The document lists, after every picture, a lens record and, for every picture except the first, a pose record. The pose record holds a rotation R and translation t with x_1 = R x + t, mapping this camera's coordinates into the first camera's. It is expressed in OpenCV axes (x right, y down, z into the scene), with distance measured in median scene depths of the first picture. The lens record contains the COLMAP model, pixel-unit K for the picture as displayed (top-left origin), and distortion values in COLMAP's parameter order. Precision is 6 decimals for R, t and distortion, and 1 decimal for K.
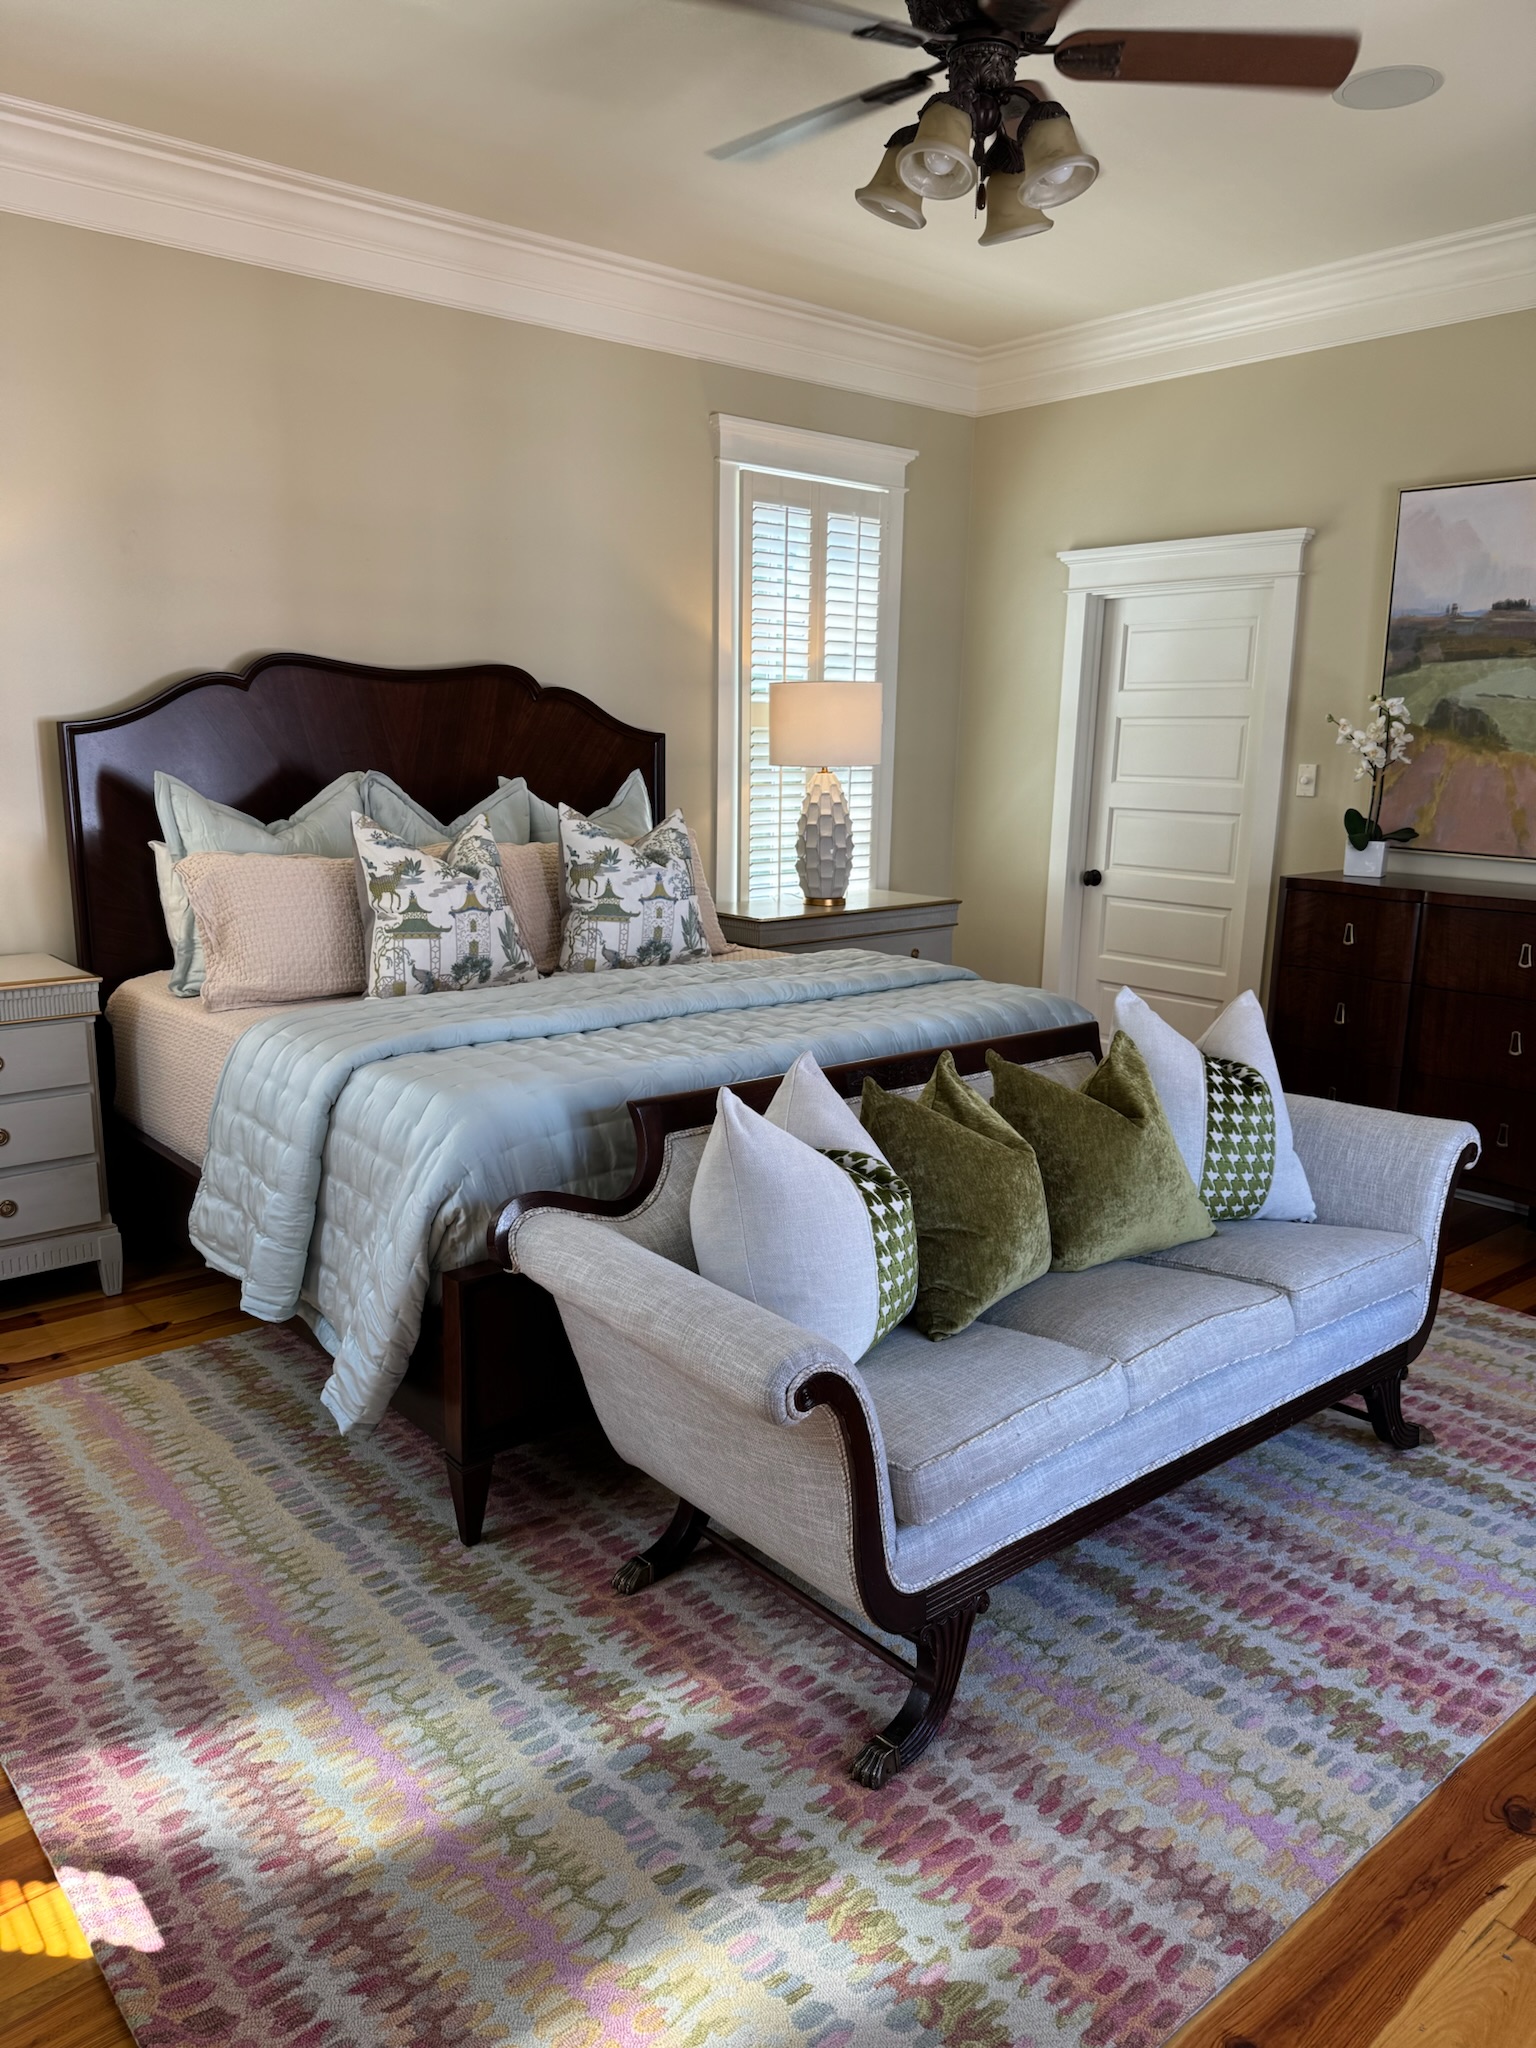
lens RADIAL K [[1439.3, 0, 772.0], [0, 1439.3, 1039.9], [0, 0, 1]] dist [0.054182, -0.070116]
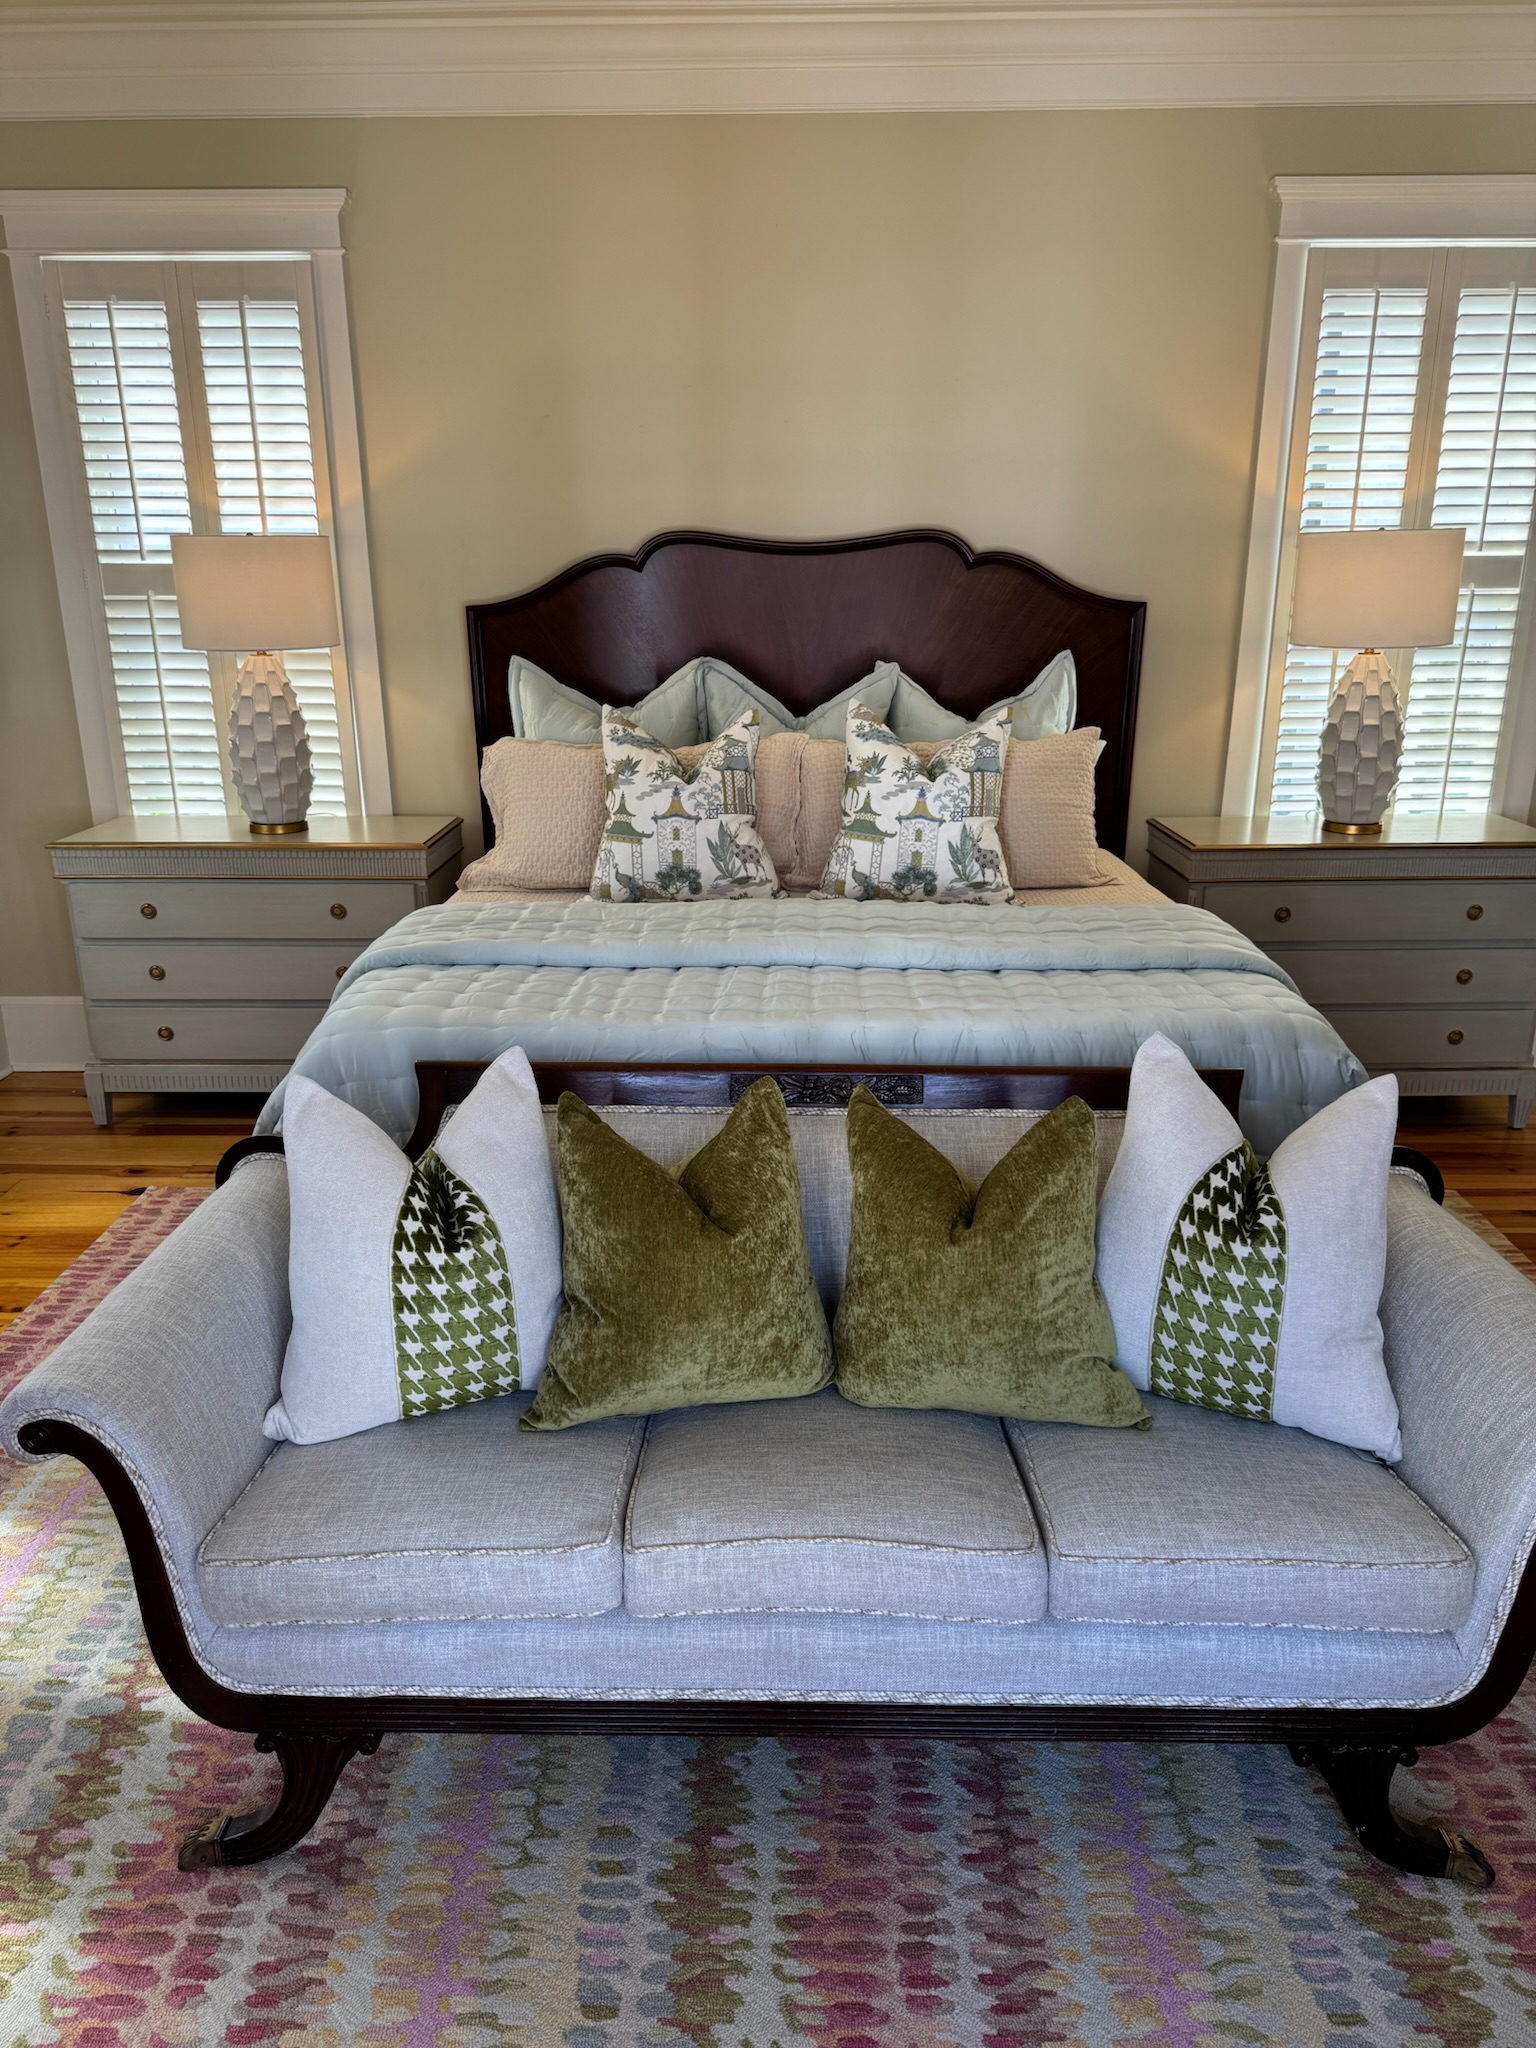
lens RADIAL K [[1439.3, 0, 763.1], [0, 1439.3, 1033.7], [0, 0, 1]] dist [0.054182, -0.070116]
pose [[0.751790, 0.189881, -0.631472, 0.455248], [-0.121007, 0.981107, 0.150952, -0.099415], [0.648205, -0.037072, 0.760563, 0.311788]]
